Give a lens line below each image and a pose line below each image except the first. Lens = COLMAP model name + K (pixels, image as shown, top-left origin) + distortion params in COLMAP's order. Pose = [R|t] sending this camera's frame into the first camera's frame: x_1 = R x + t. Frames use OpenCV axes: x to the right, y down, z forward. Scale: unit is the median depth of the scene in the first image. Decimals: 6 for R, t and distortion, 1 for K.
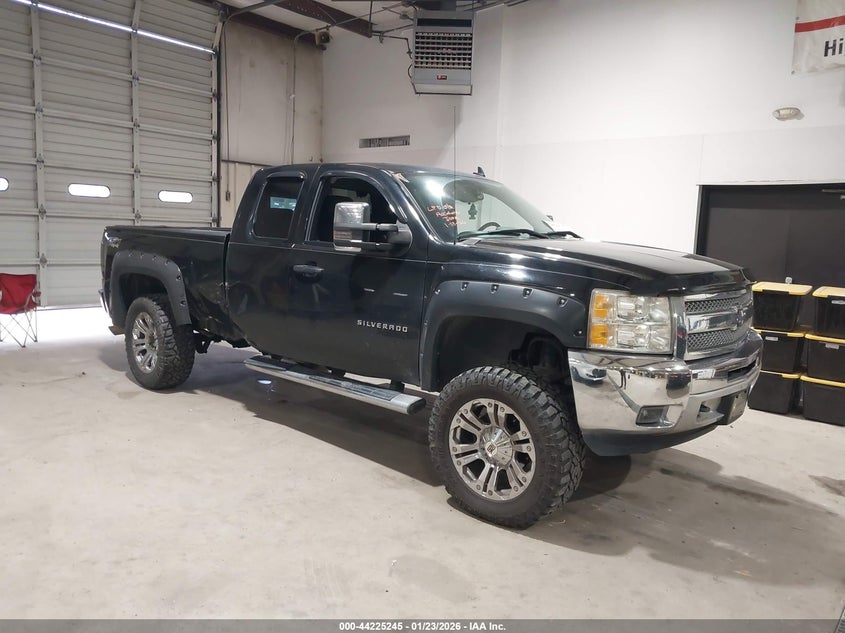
lens RADIAL K [[648.2, 0, 422.5], [0, 648.2, 316.5], [0, 0, 1]] dist [0.001681, 0.002587]
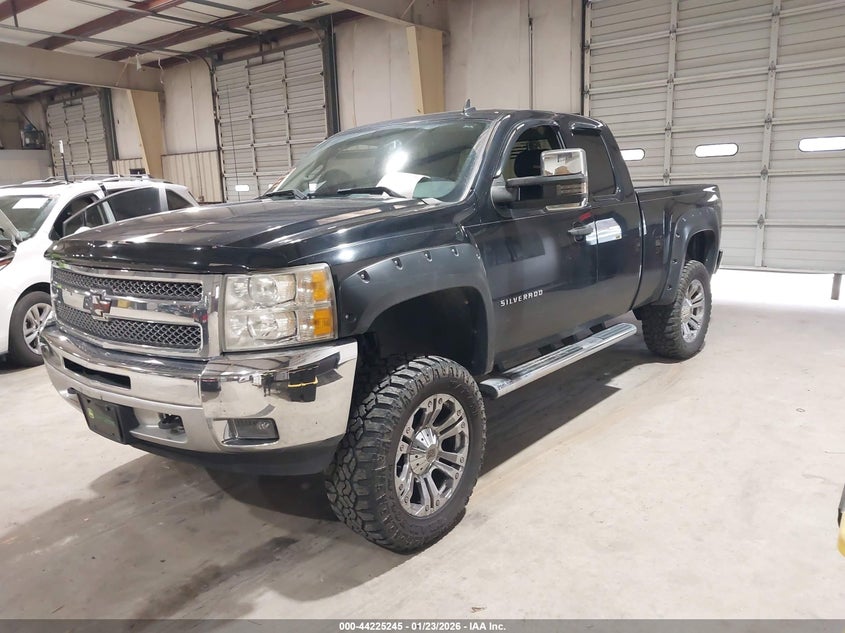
lens RADIAL K [[654.9, 0, 422.5], [0, 654.9, 316.5], [0, 0, 1]] dist [-0.003998, -0.006334]
pose [[0.018721, 0.151811, -0.988232, 0.949212], [-0.095525, 0.984156, 0.149375, -0.096397], [0.995251, 0.091605, 0.032926, 1.035451]]
